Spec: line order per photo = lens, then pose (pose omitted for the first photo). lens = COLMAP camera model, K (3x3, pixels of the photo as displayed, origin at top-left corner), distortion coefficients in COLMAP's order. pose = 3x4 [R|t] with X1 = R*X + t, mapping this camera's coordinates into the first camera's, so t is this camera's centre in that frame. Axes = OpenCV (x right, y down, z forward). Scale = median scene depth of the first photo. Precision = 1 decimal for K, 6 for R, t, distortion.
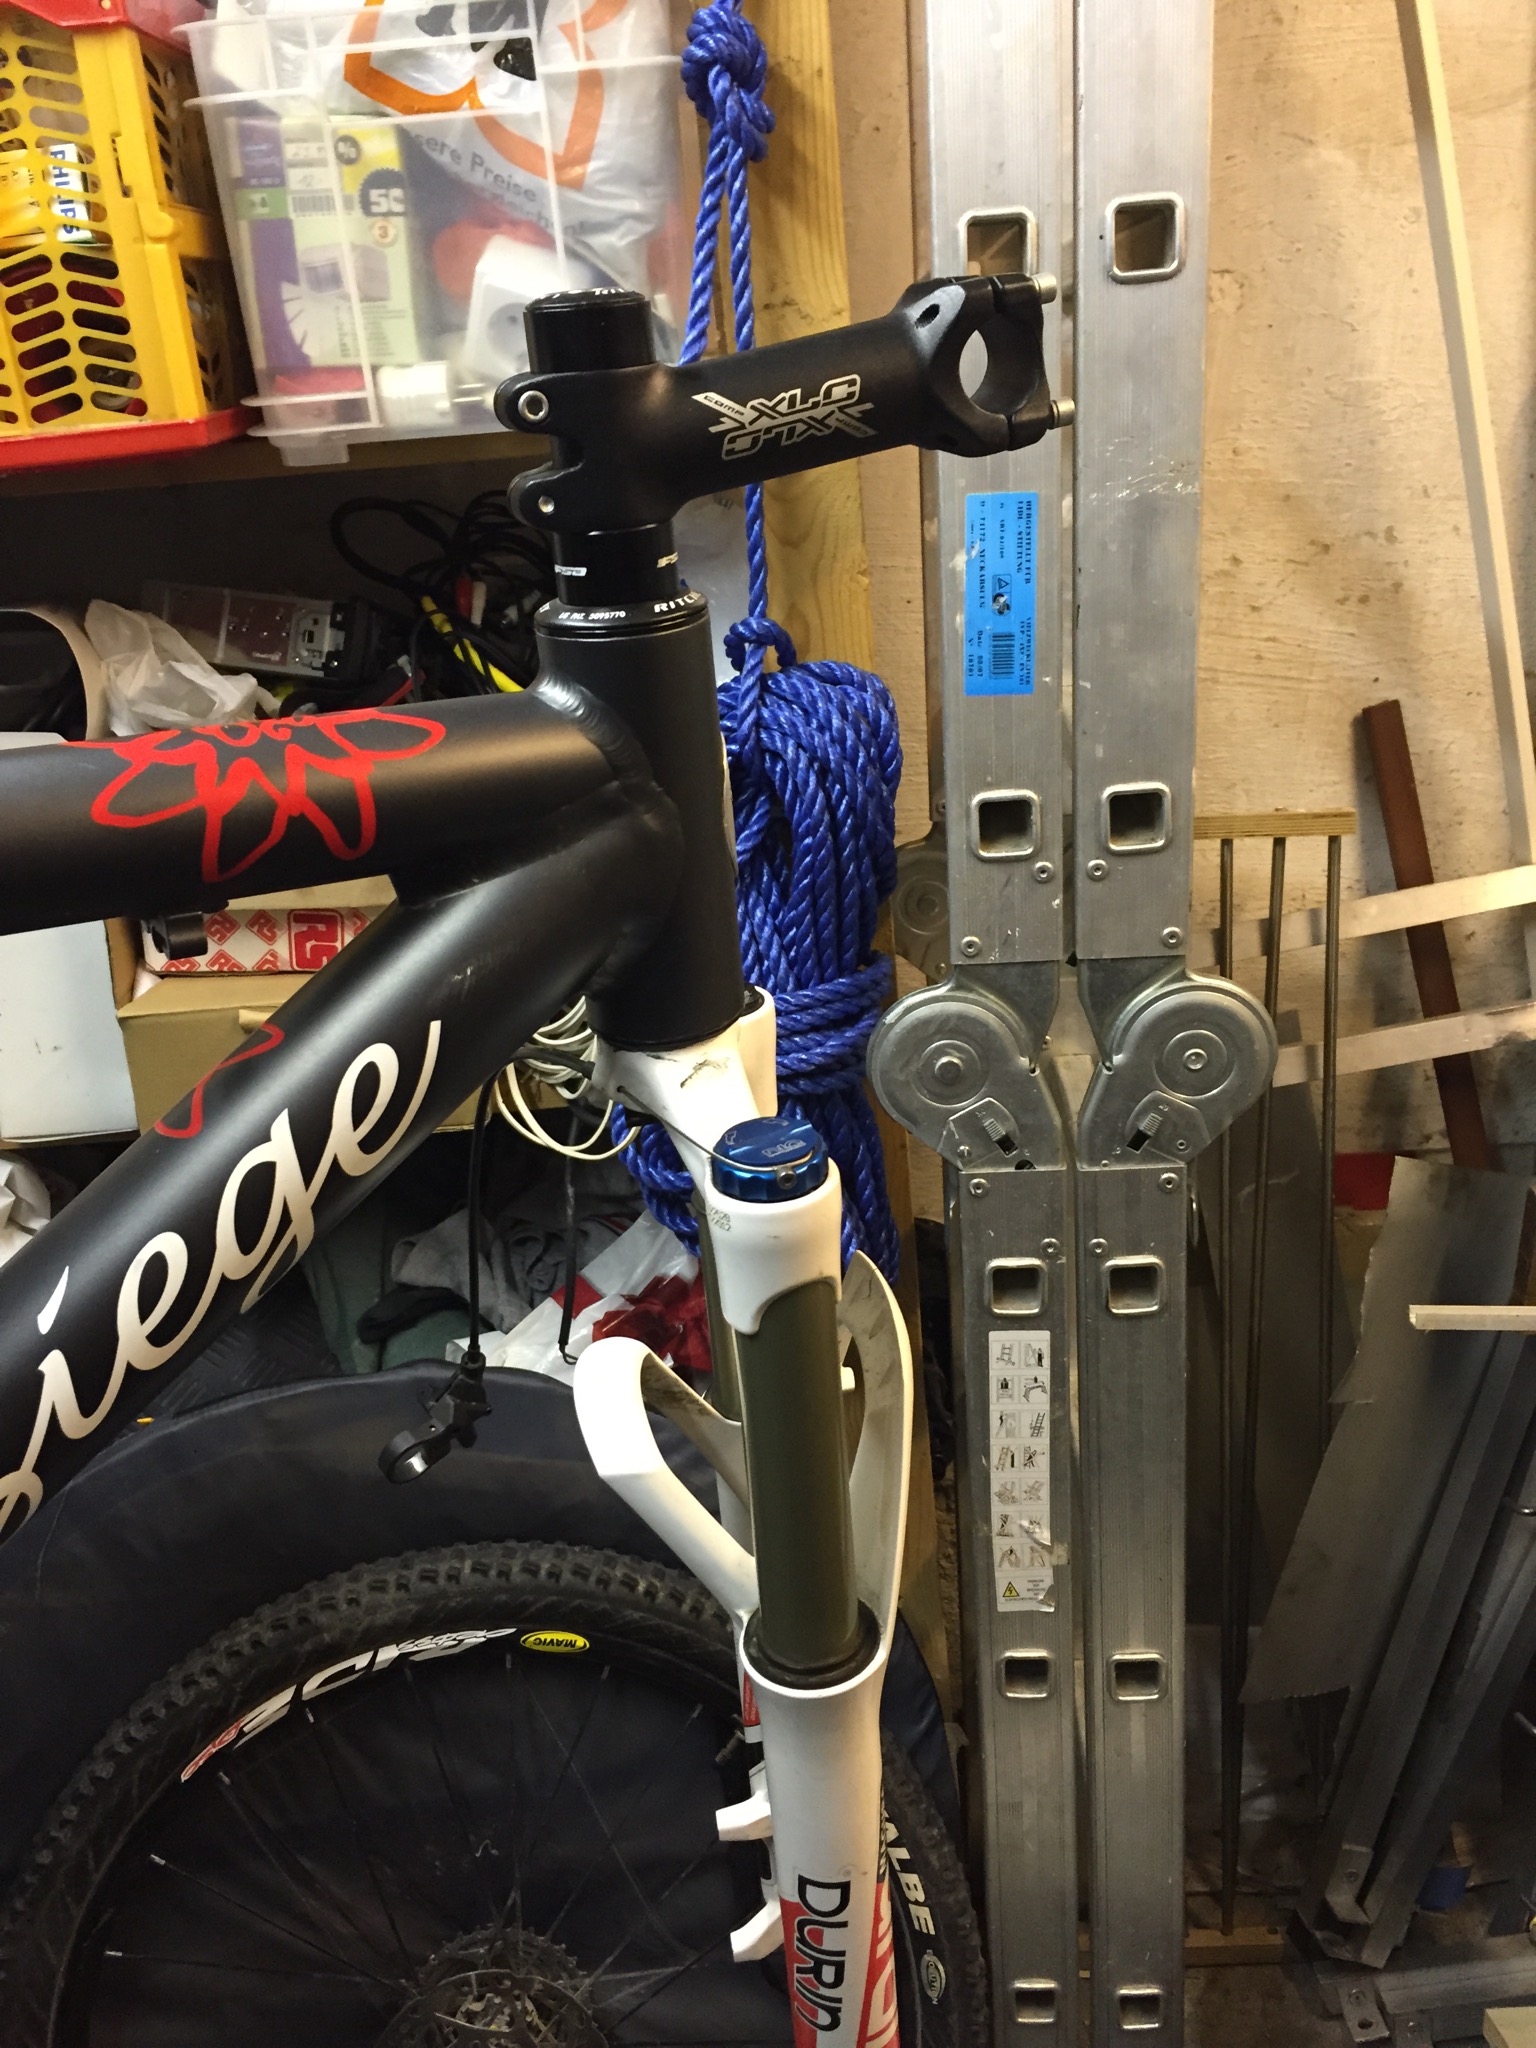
lens RADIAL K [[1757.7, 0, 773.6], [0, 1757.7, 1029.6], [0, 0, 1]] dist [0.080960, -0.118850]
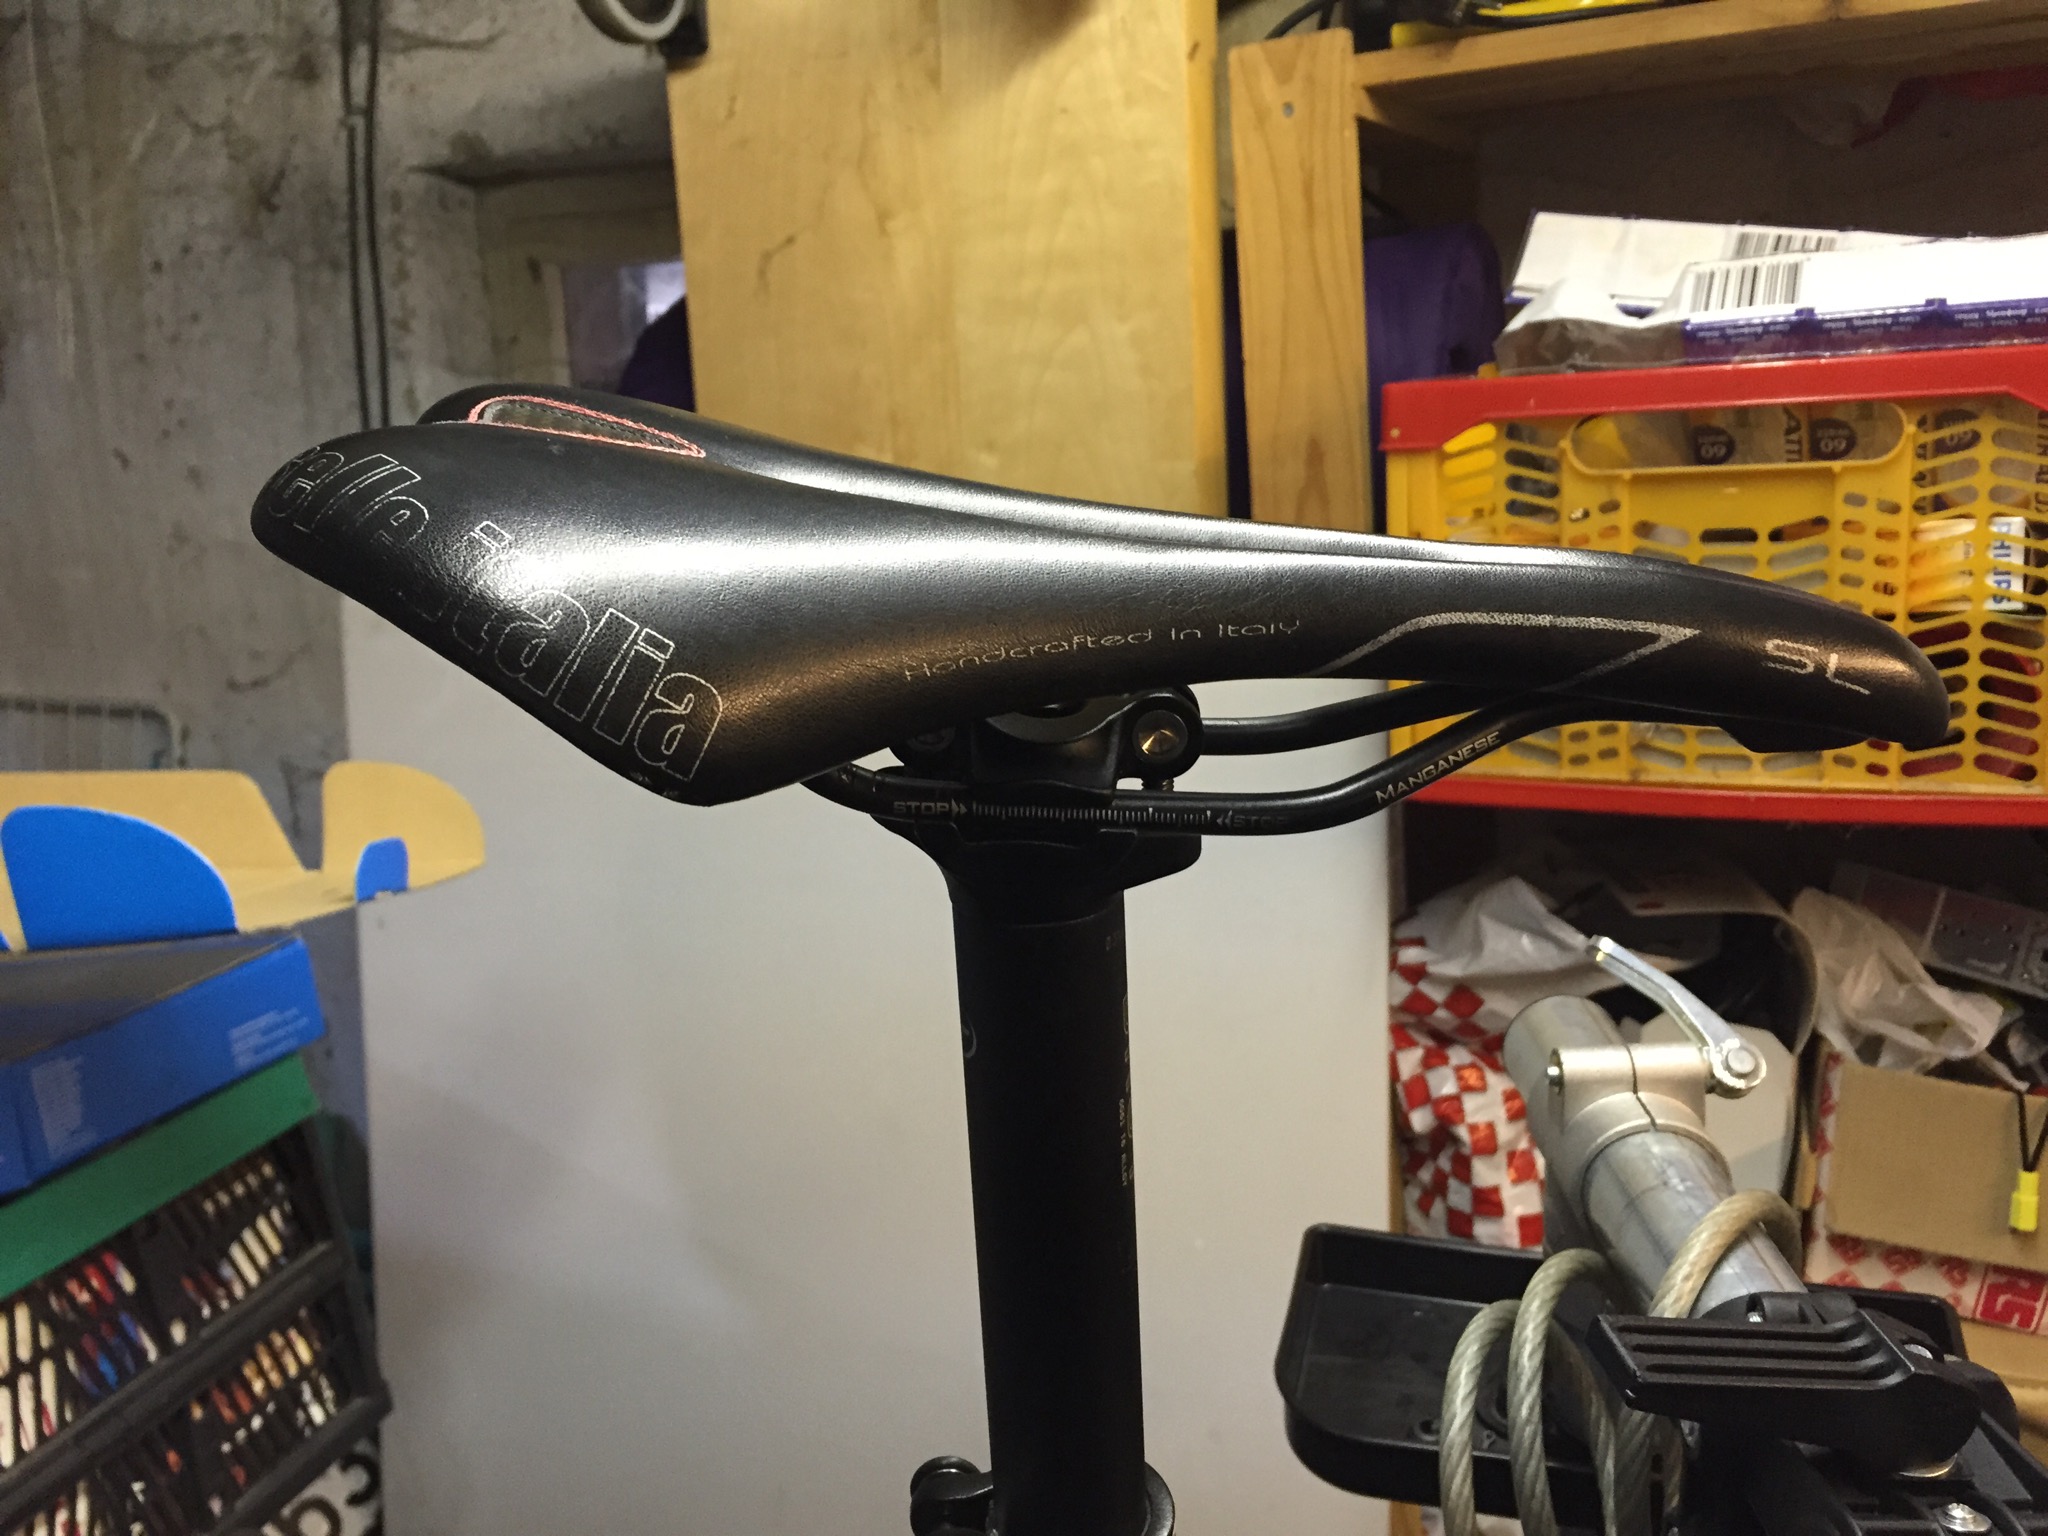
lens RADIAL K [[1757.7, 0, 1031.4], [0, 1757.7, 766.9], [0, 0, 1]] dist [0.080960, -0.118850]
pose [[0.886543, 0.120206, -0.446758, -0.386310], [-0.178128, 0.979899, -0.089822, -0.167781], [0.426981, 0.159211, 0.890135, -0.058447]]
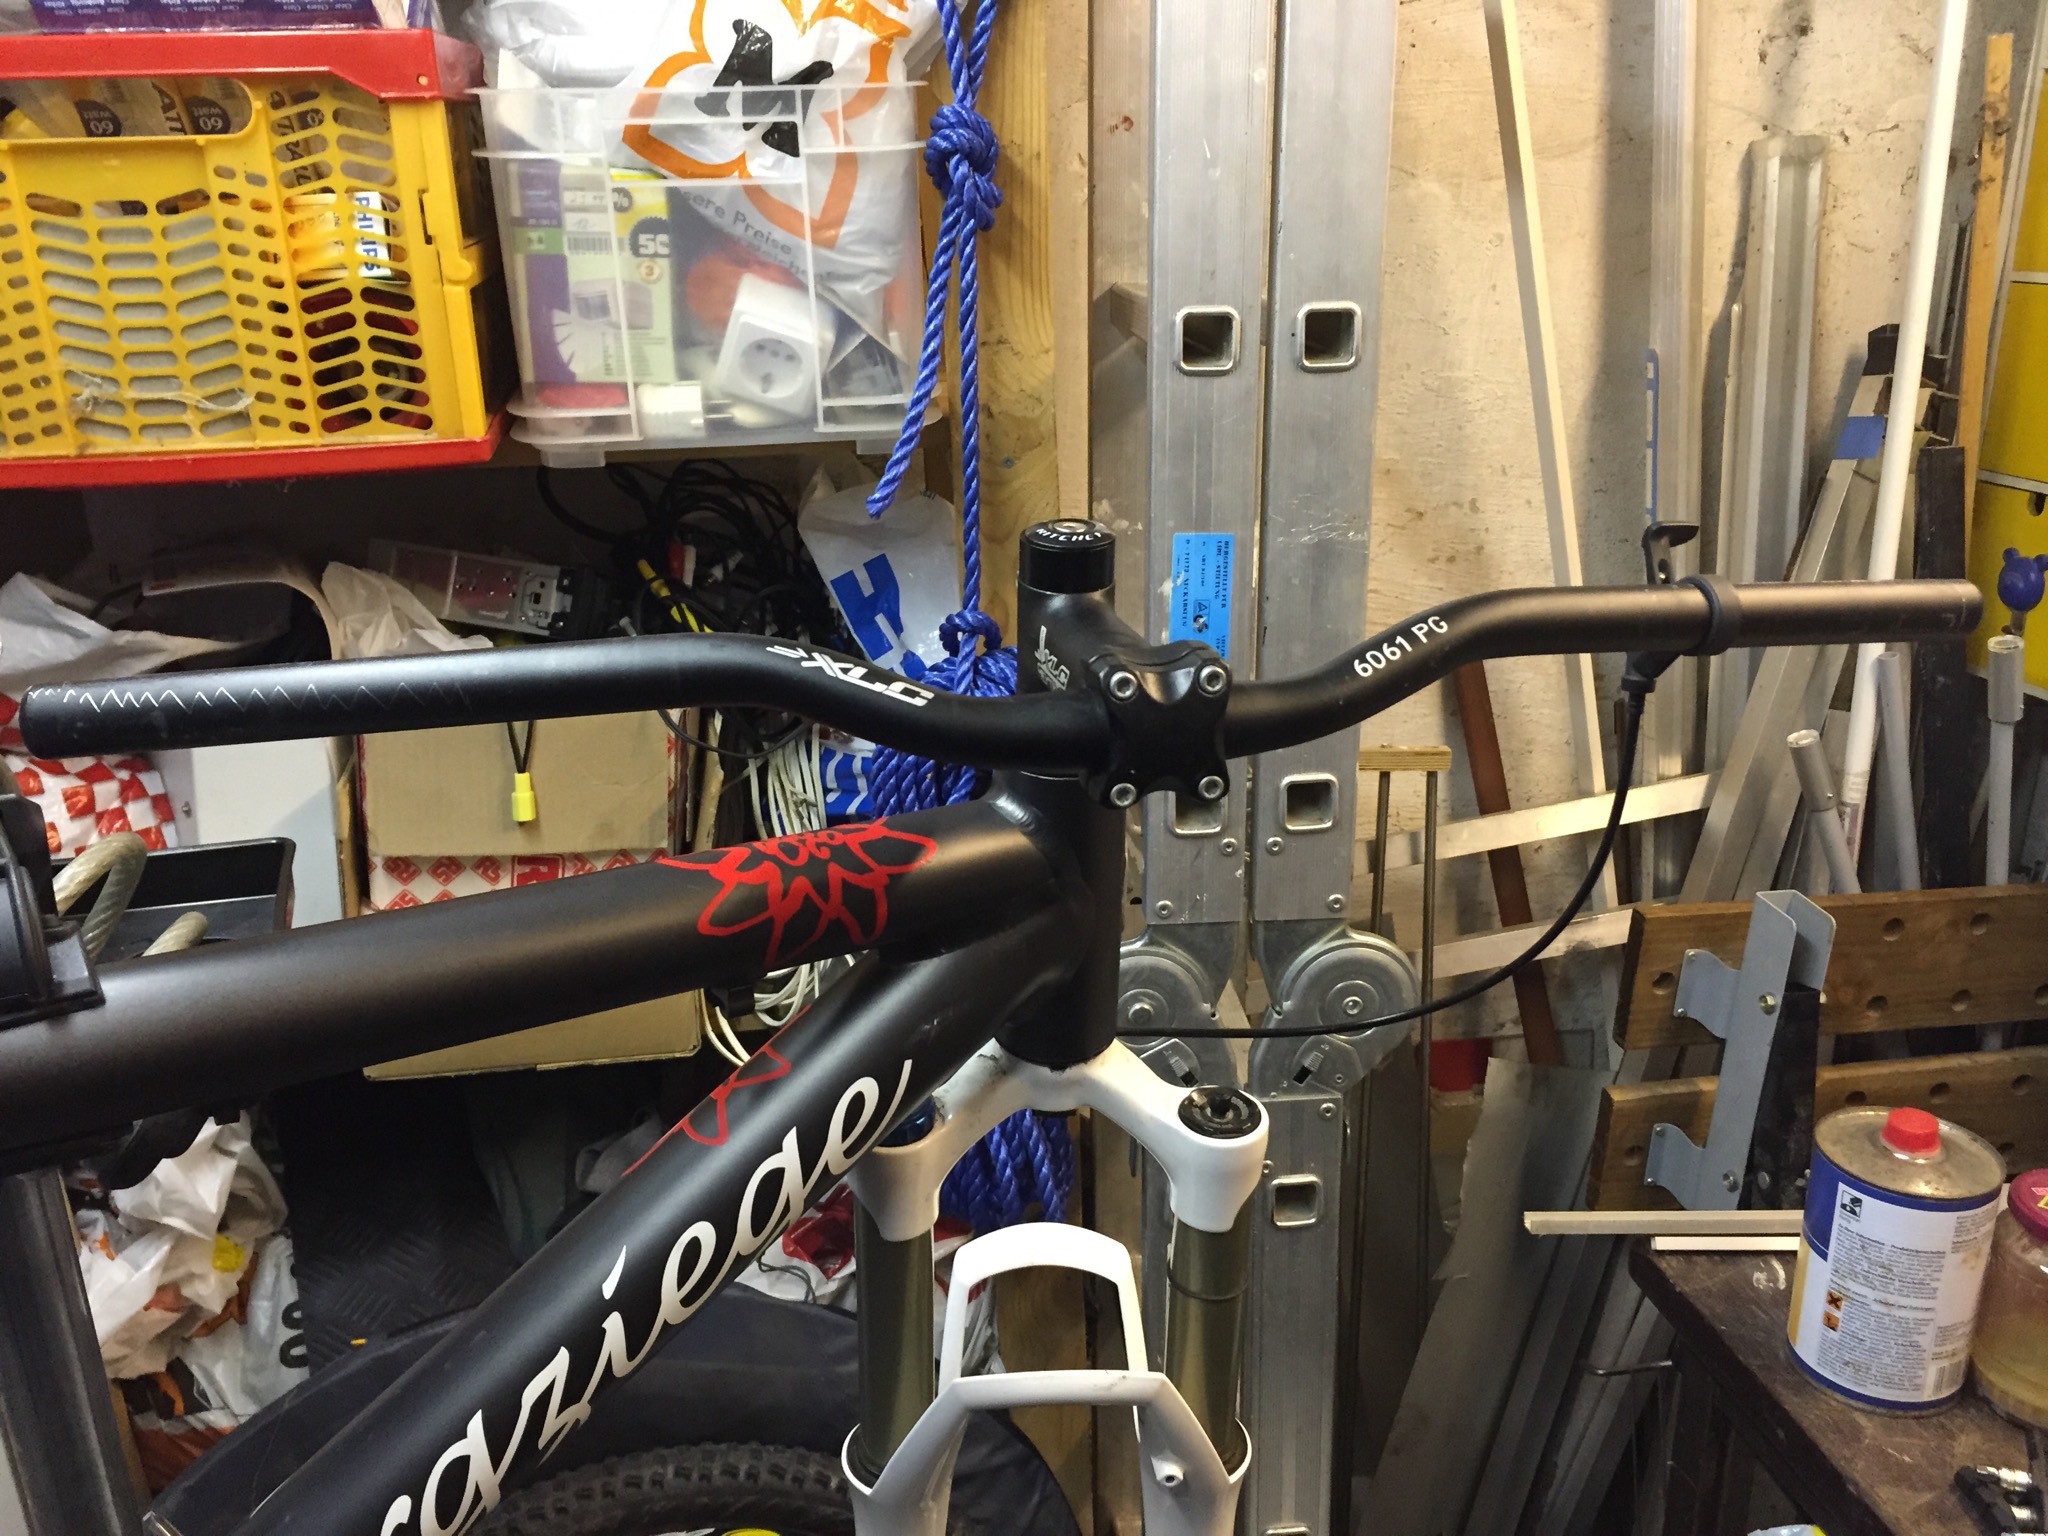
lens RADIAL K [[1746.2, 0, 1031.6], [0, 1746.2, 765.8], [0, 0, 1]] dist [0.076054, -0.095519]
pose [[0.991376, 0.010865, 0.130598, -0.119937], [-0.005275, 0.999058, -0.043071, -0.089048], [-0.130943, 0.042011, 0.990499, -0.112309]]
